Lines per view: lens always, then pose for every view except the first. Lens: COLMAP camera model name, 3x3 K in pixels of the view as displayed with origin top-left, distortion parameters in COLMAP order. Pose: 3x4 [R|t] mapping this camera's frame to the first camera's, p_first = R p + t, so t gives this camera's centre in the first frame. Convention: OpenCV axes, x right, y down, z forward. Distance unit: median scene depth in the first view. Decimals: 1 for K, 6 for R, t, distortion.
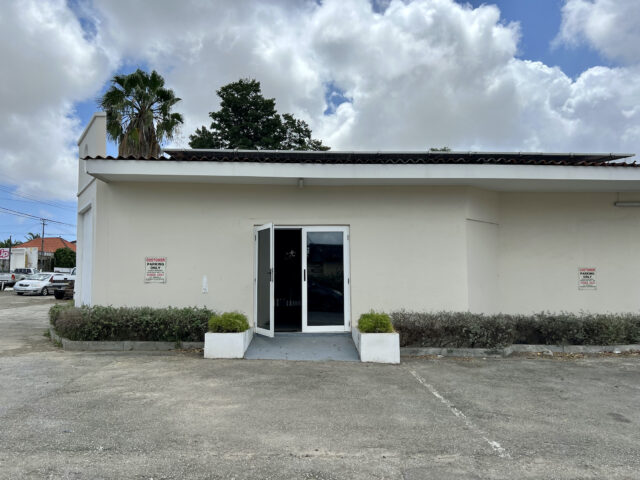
lens RADIAL K [[490.5, 0, 320.0], [0, 490.5, 240.0], [0, 0, 1]] dist [0.008716, 0.003172]
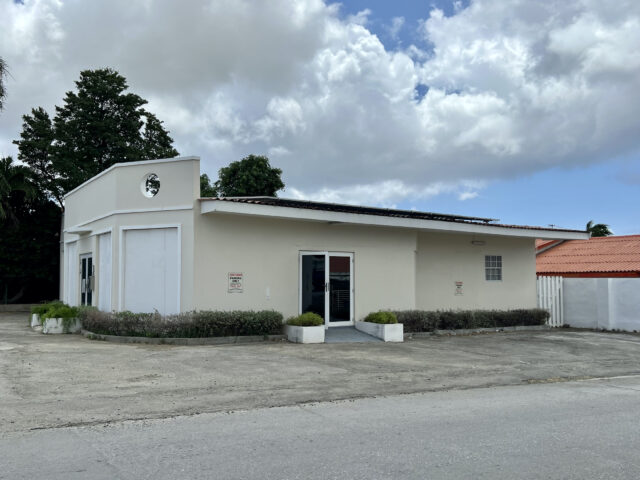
lens RADIAL K [[572.7, 0, 320.0], [0, 572.7, 240.0], [0, 0, 1]] dist [0.003303, 0.000868]
pose [[0.858245, 0.045334, 0.511234, -0.927306], [-0.054215, 0.998526, 0.002469, -0.068302], [-0.510368, -0.029835, 0.859438, -0.428217]]
